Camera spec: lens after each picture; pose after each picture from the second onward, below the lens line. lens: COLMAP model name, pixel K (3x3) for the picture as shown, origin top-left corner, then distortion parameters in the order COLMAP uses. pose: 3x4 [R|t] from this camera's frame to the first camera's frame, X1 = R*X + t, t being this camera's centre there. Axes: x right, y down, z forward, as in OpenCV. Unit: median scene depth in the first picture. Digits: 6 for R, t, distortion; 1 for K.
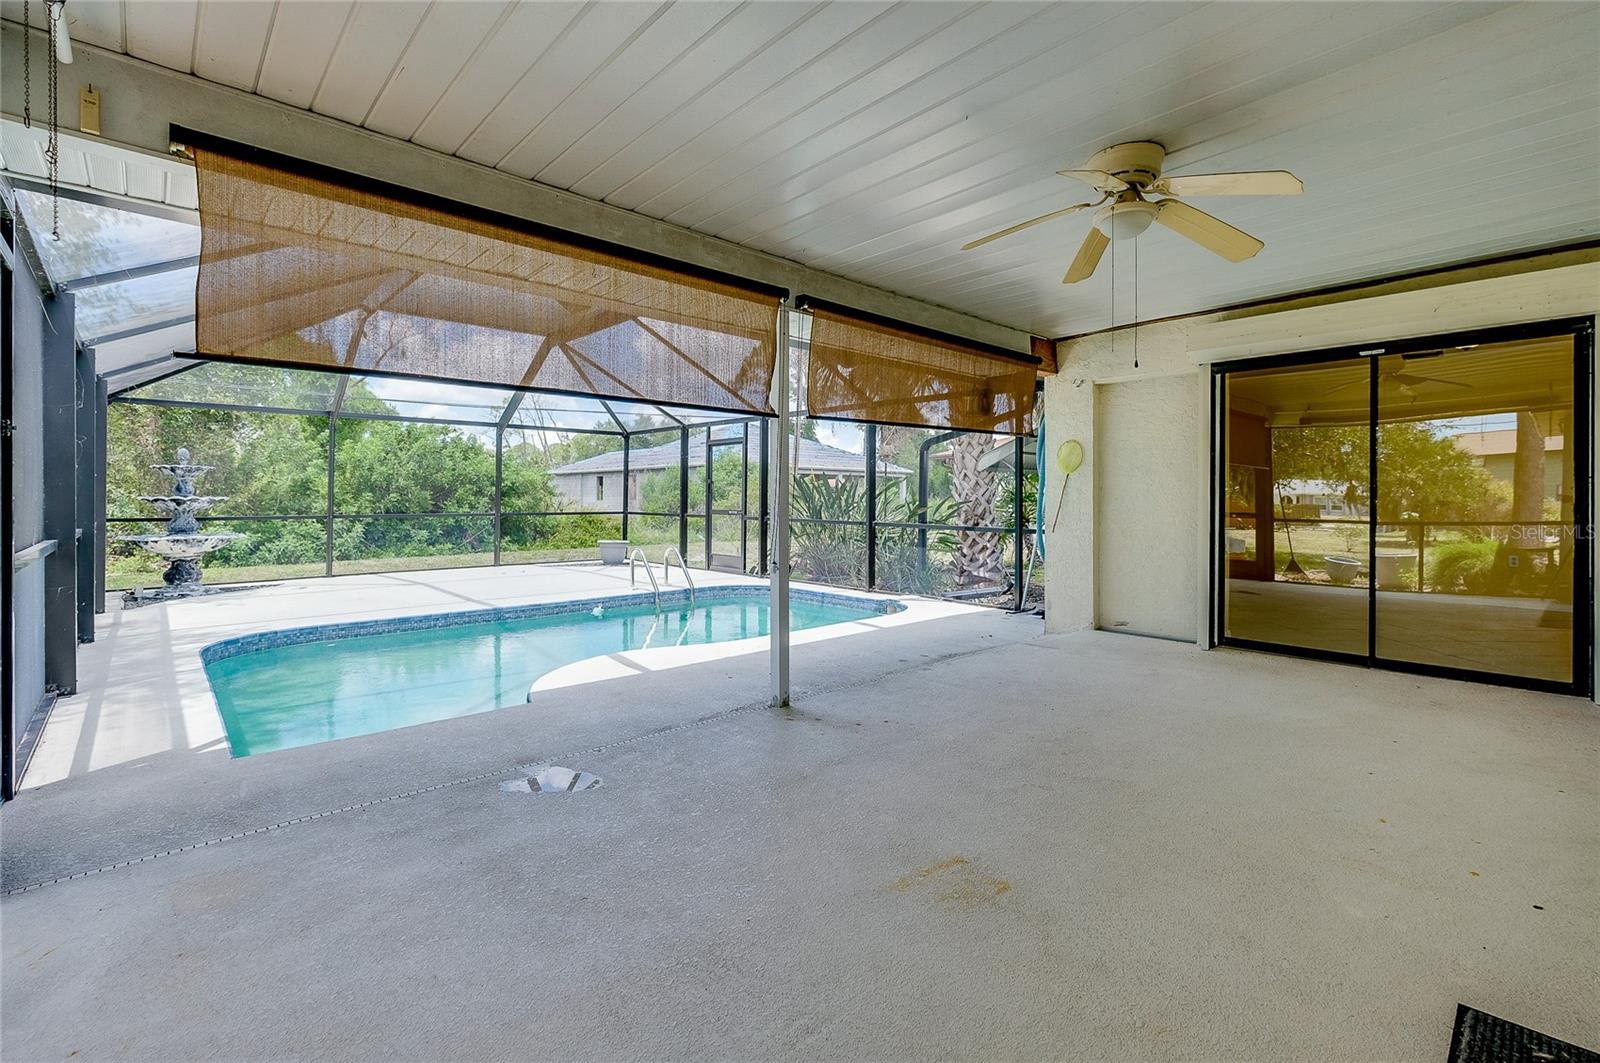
lens RADIAL K [[713.0, 0, 802.3], [0, 713.0, 498.8], [0, 0, 1]] dist [-0.000460, -0.000311]
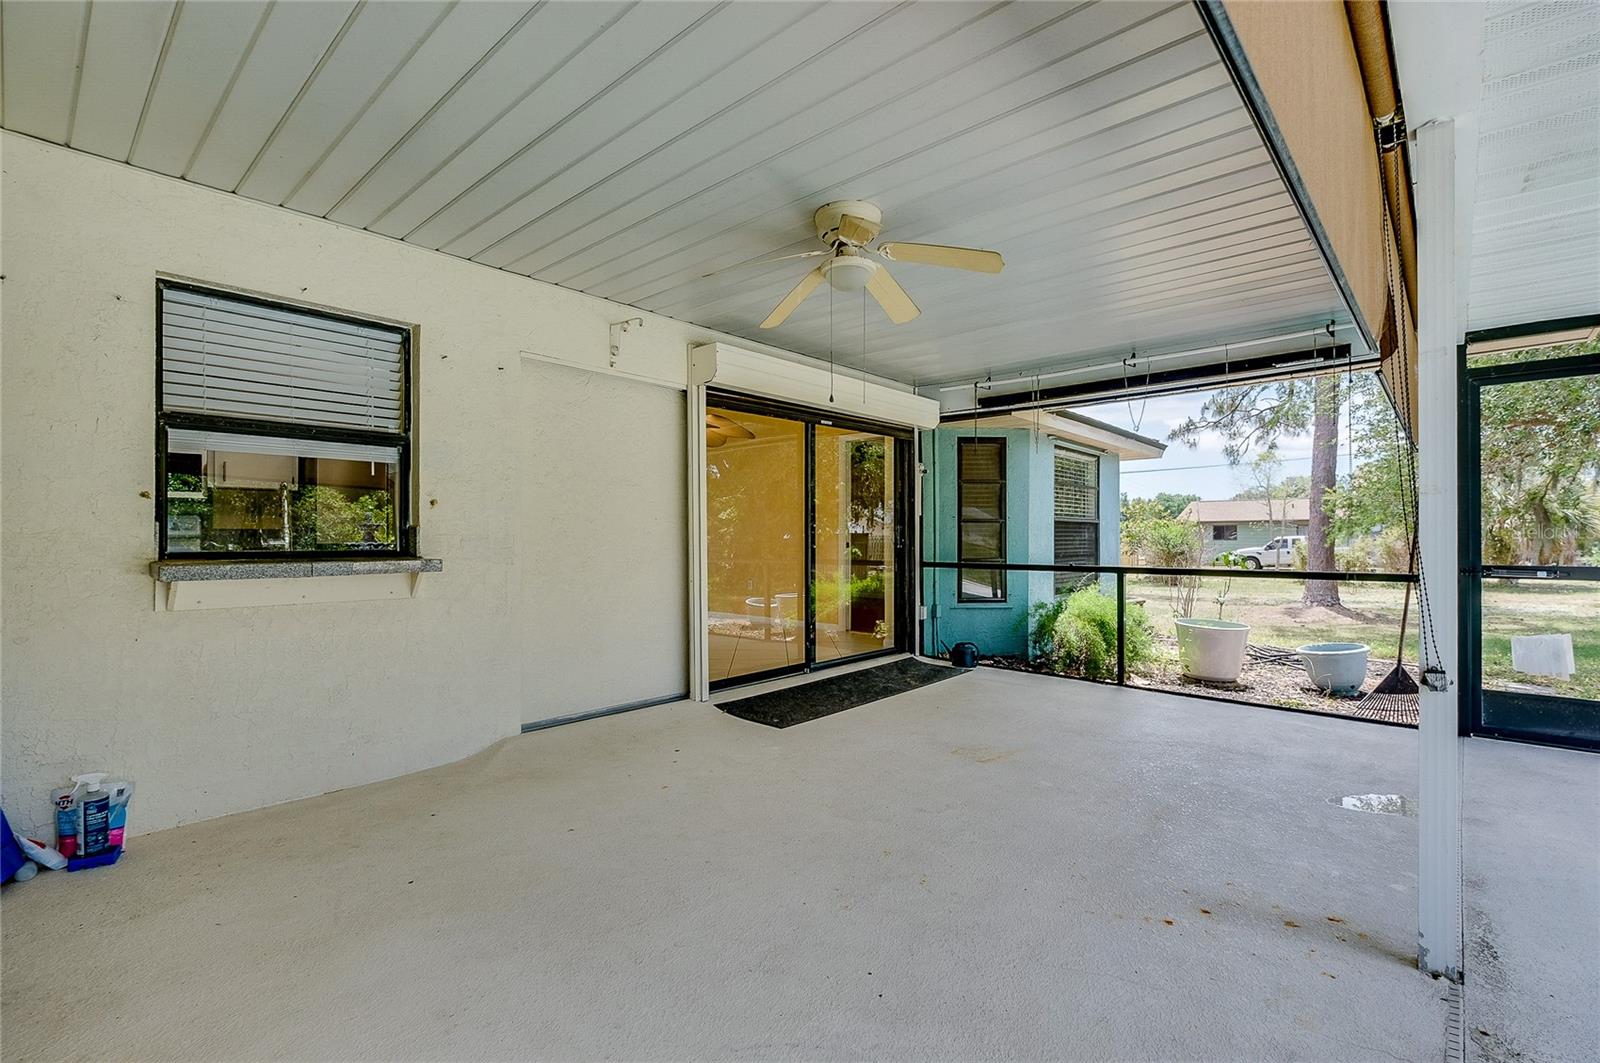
lens RADIAL K [[718.4, 0, 800.0], [0, 718.4, 531.5], [0, 0, 1]] dist [0.001016, 0.000085]
pose [[-0.996278, -0.000667, -0.086194, 0.202390], [0.000035, 0.999967, -0.008151, 0.002195], [0.086197, -0.008124, -0.996245, 0.679888]]
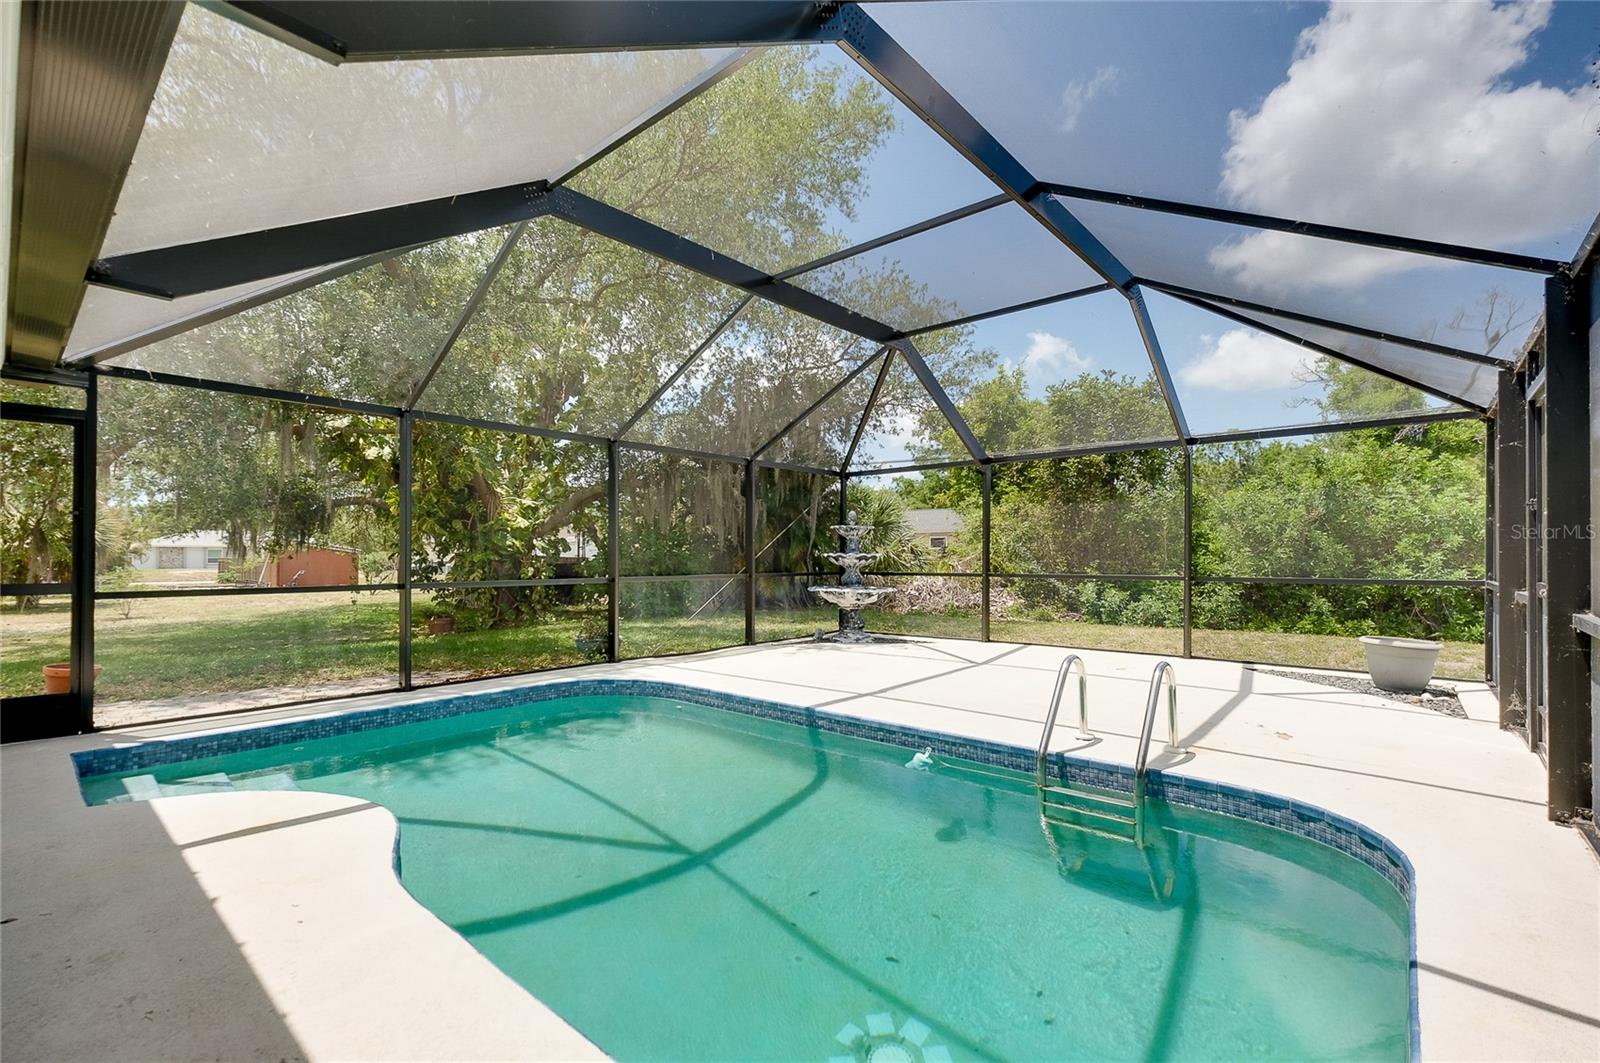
lens RADIAL K [[702.6, 0, 799.5], [0, 702.6, 547.9], [0, 0, 1]] dist [0.001156, -0.000335]
pose [[0.110314, -0.014807, -0.993786, 0.233814], [0.003251, 0.999889, -0.014537, 0.003570], [0.993891, -0.001627, 0.110350, 0.800447]]
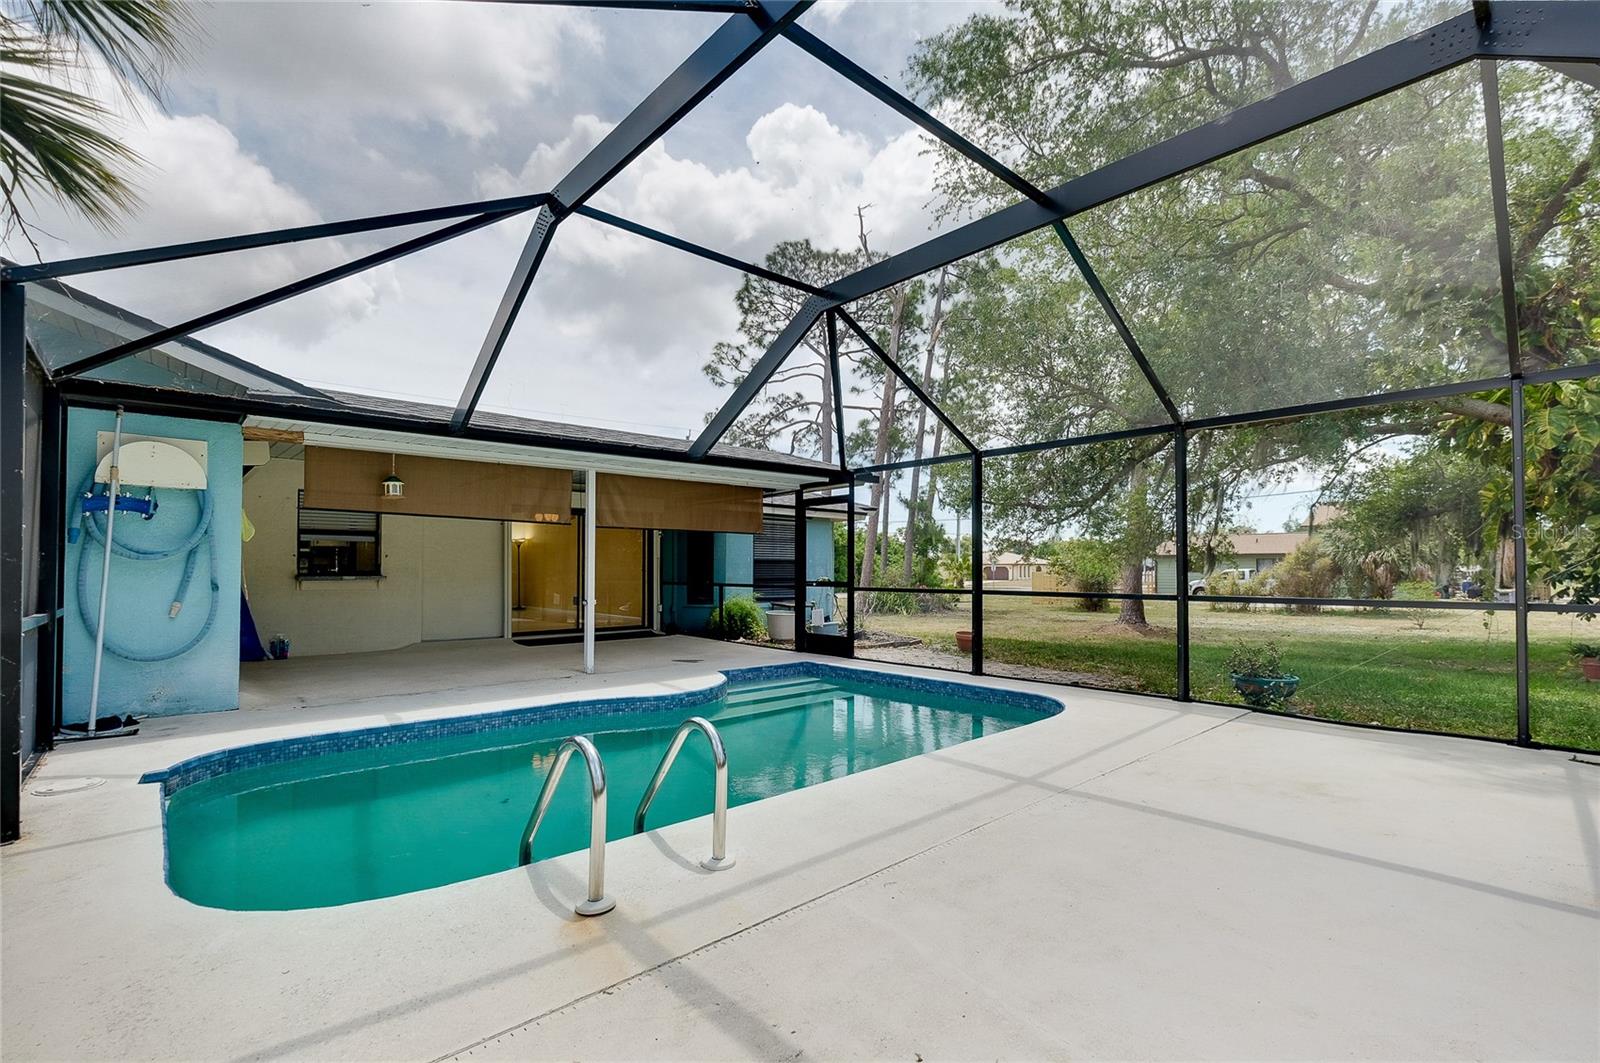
lens RADIAL K [[710.8, 0, 811.9], [0, 710.8, 551.6], [0, 0, 1]] dist [-0.000645, -0.000178]
pose [[-0.999995, -0.002713, 0.001503, -0.300777], [-0.002751, 0.999667, -0.025644, 0.002927], [-0.001433, -0.025648, -0.999670, 1.383824]]
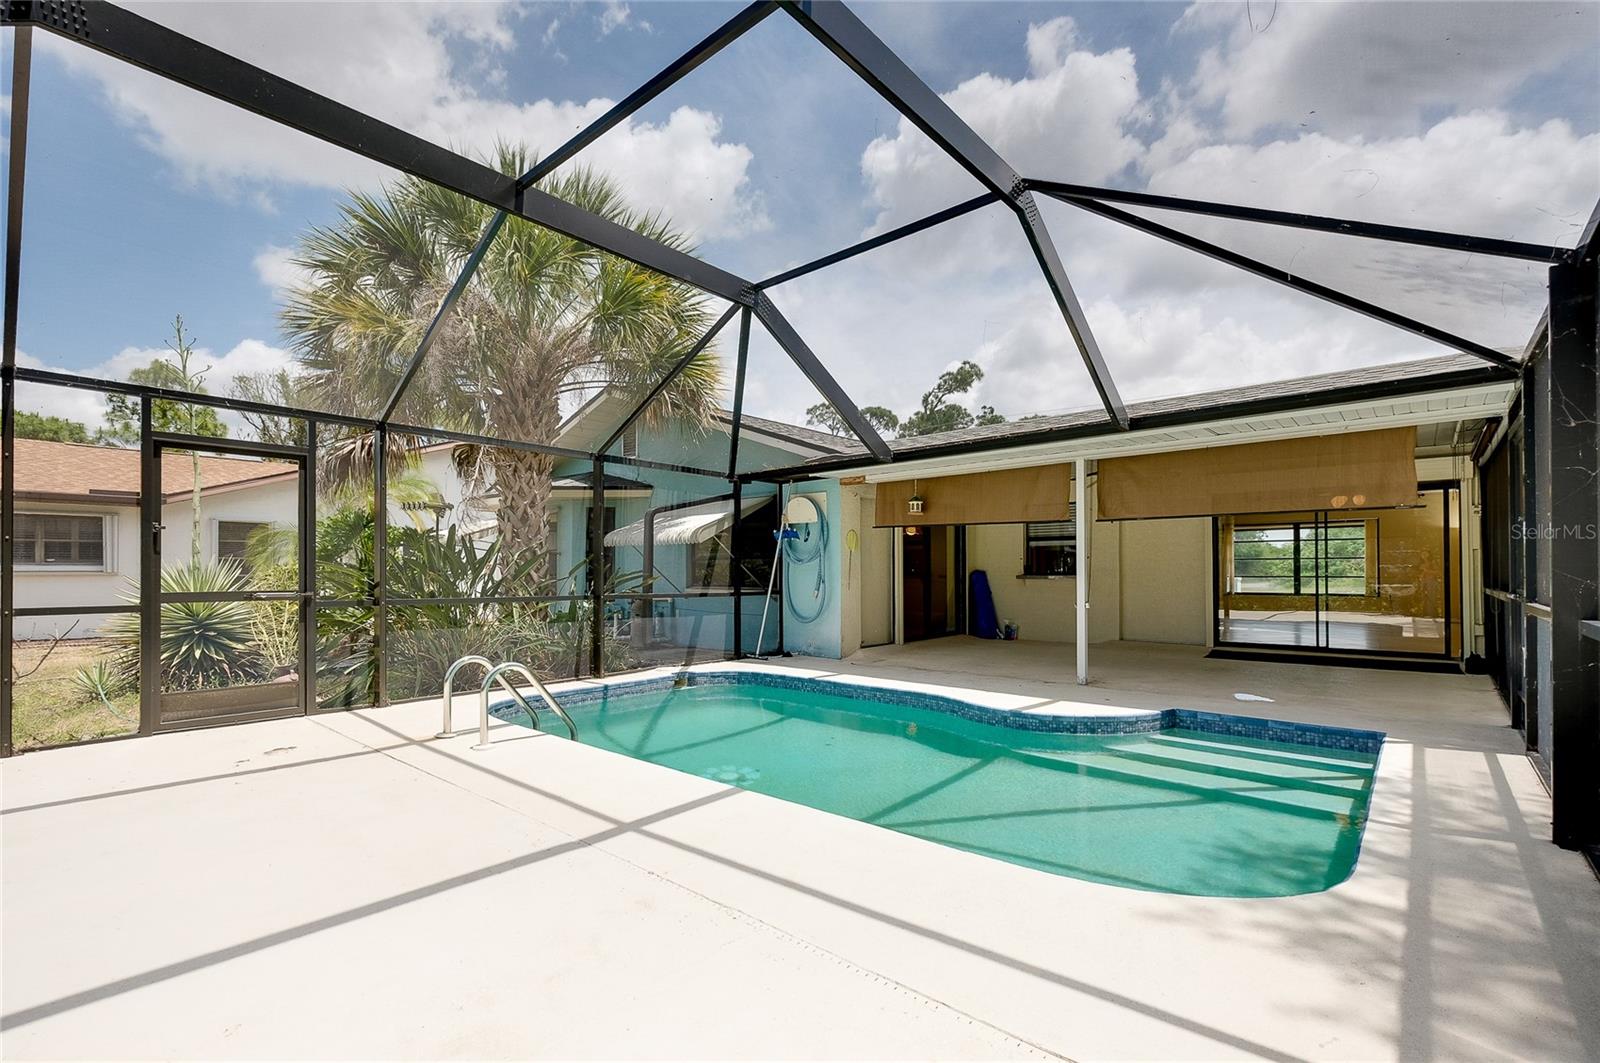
lens RADIAL K [[718.2, 0, 794.9], [0, 718.2, 564.9], [0, 0, 1]] dist [0.001046, 0.000346]
pose [[-0.107339, 0.005626, 0.994207, -0.809032], [0.001608, 0.999984, -0.005485, 0.001892], [-0.994221, 0.001010, -0.107346, 0.893507]]
